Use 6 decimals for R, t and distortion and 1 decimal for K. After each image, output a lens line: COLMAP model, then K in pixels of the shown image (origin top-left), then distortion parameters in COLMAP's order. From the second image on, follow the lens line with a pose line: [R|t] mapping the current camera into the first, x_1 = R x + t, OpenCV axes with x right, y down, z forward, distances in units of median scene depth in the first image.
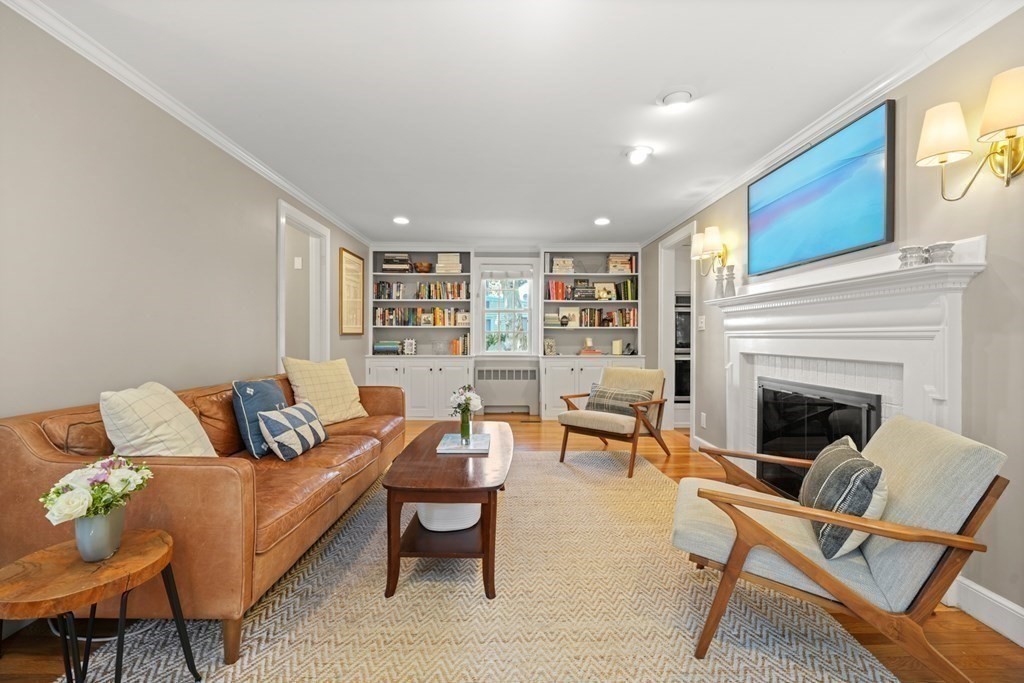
lens RADIAL K [[439.5, 0, 517.2], [0, 439.5, 338.8], [0, 0, 1]] dist [-0.000488, 0.001323]
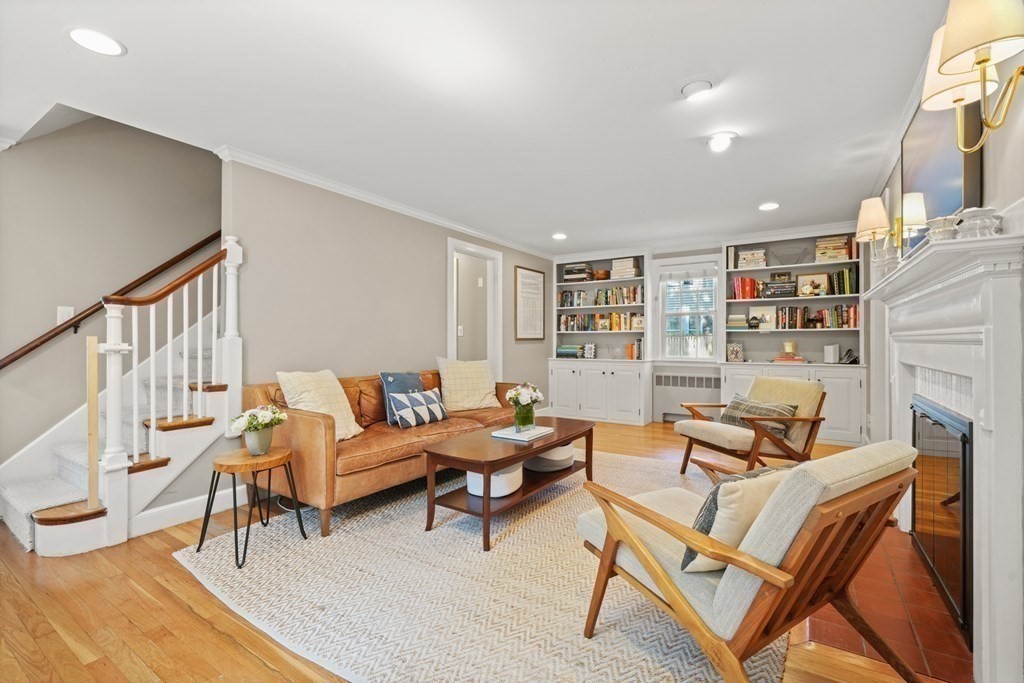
lens RADIAL K [[461.6, 0, 522.0], [0, 461.6, 341.3], [0, 0, 1]] dist [0.001331, -0.000475]
pose [[0.828305, -0.002578, -0.560272, 0.256134], [0.000330, 0.999991, -0.004113, -0.000154], [0.560278, 0.003222, 0.828299, -0.010931]]
